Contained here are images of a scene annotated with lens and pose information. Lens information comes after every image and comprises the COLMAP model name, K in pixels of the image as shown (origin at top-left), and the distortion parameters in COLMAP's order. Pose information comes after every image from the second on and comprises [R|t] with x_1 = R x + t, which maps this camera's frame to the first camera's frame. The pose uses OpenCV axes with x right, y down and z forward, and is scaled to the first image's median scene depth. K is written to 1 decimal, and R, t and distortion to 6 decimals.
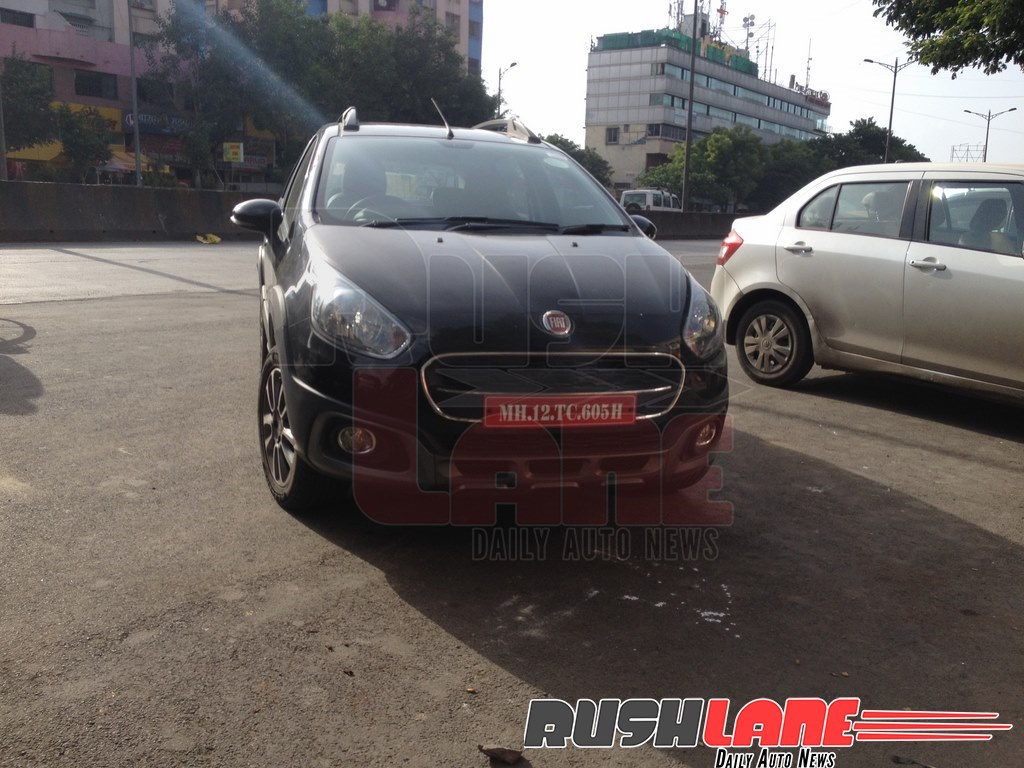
lens RADIAL K [[1043.0, 0, 514.3], [0, 1043.0, 383.5], [0, 0, 1]] dist [-0.008553, 0.000000]
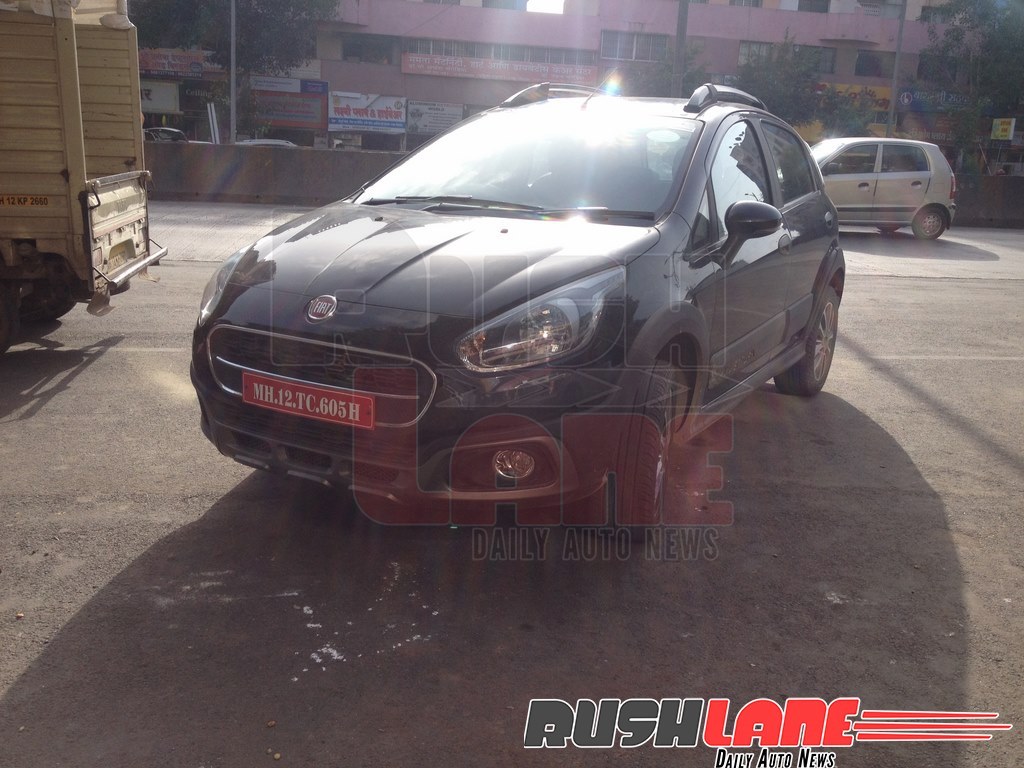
lens RADIAL K [[1043.0, 0, 513.6], [0, 1043.0, 384.8], [0, 0, 1]] dist [-0.008553, 0.000000]
pose [[0.689499, 0.151172, -0.708334, 0.838382], [-0.137243, 0.987527, 0.077163, -0.086207], [0.711164, 0.044010, 0.701647, 0.457240]]
